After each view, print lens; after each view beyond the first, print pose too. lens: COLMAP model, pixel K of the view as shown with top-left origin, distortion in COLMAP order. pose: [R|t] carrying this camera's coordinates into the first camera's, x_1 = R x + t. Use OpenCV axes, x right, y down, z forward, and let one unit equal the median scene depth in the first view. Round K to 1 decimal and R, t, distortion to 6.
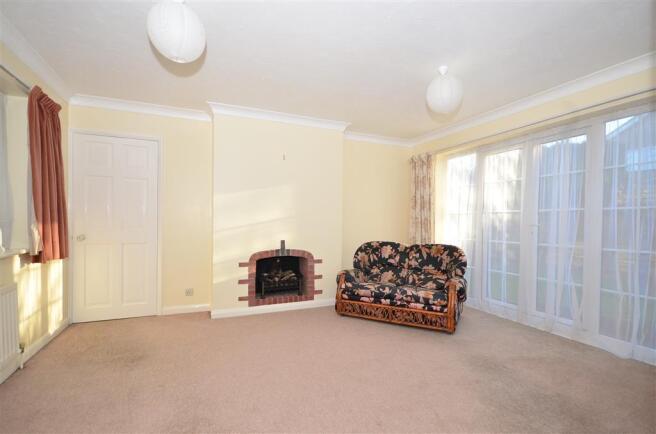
lens RADIAL K [[307.8, 0, 329.4], [0, 307.8, 223.5], [0, 0, 1]] dist [0.002658, -0.000654]
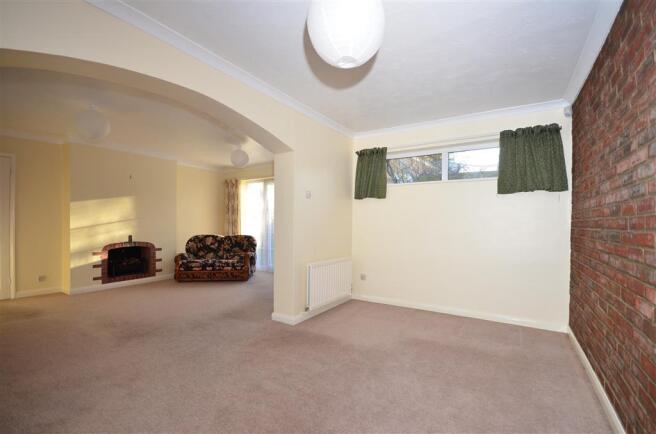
lens RADIAL K [[288.3, 0, 330.6], [0, 288.3, 223.1], [0, 0, 1]] dist [0.000228, -0.000119]
pose [[0.827446, -0.004803, 0.561525, -0.132818], [0.007836, 0.999965, -0.002995, 0.010947], [-0.561491, 0.006879, 0.827454, -0.592005]]
